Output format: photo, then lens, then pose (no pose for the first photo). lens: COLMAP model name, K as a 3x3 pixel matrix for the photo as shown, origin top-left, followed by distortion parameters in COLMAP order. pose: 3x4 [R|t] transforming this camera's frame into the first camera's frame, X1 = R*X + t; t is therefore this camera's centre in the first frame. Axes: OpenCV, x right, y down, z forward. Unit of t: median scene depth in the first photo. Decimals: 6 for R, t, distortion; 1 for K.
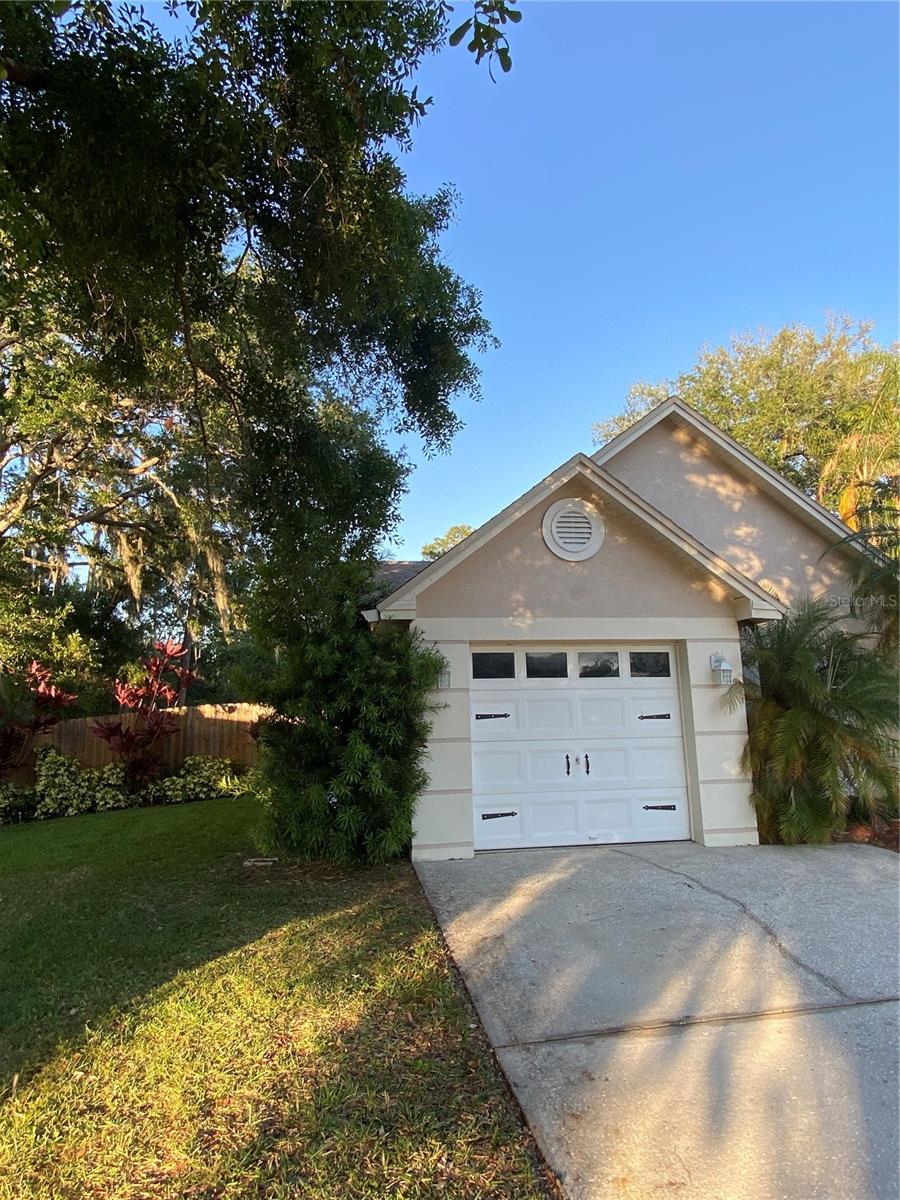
lens RADIAL K [[701.1, 0, 450.0], [0, 701.1, 600.0], [0, 0, 1]] dist [-0.000694, -0.002313]
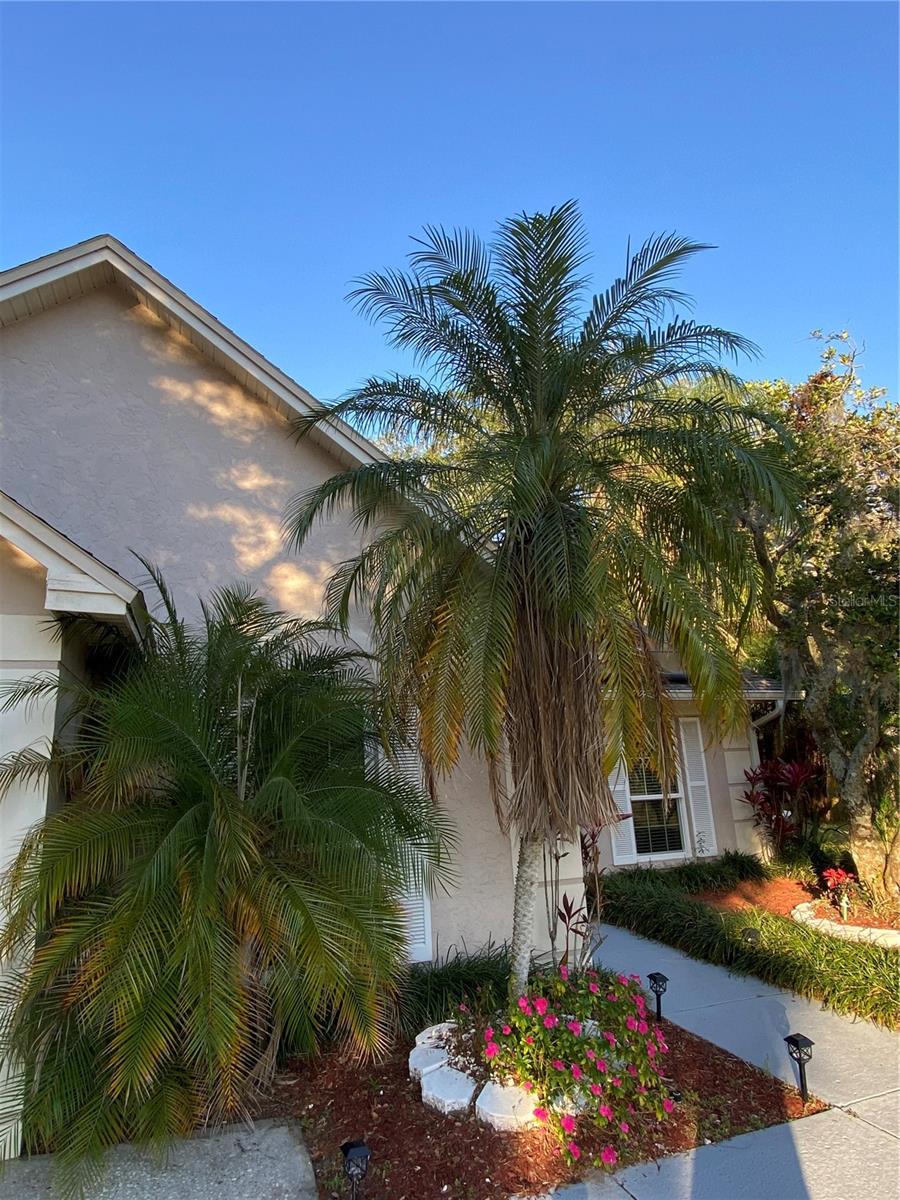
lens RADIAL K [[701.1, 0, 450.0], [0, 701.1, 600.0], [0, 0, 1]] dist [-0.000694, -0.002313]
pose [[0.981187, 0.024304, 0.191526, 0.586643], [-0.006141, 0.995471, -0.094862, 0.066038], [-0.192964, 0.091901, 0.976892, 0.521933]]
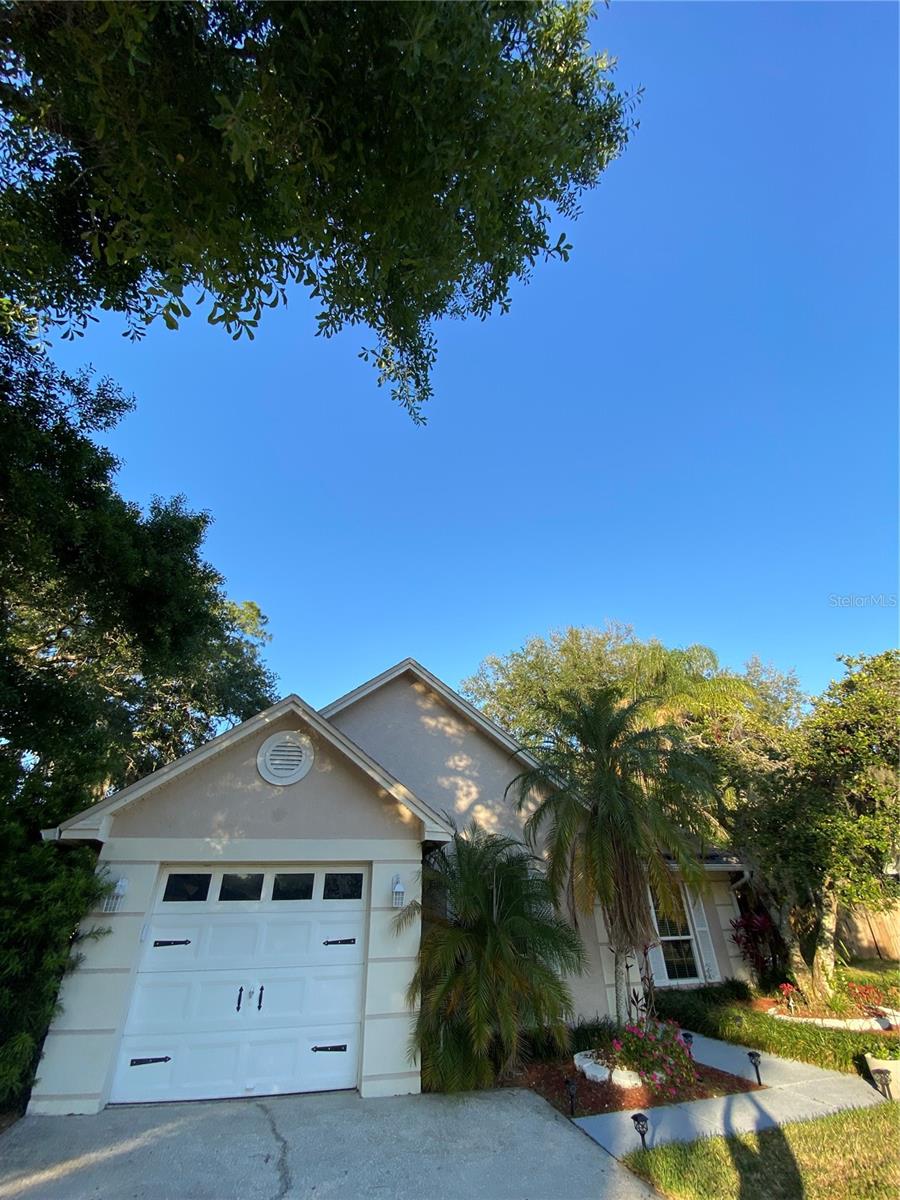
lens RADIAL K [[505.1, 0, 450.0], [0, 505.1, 600.0], [0, 0, 1]] dist [0.020647, -0.023649]
pose [[0.993852, 0.052569, 0.097443, 0.360986], [-0.008872, 0.915077, -0.403182, 0.000165], [-0.110363, 0.399839, 0.909917, 0.070862]]
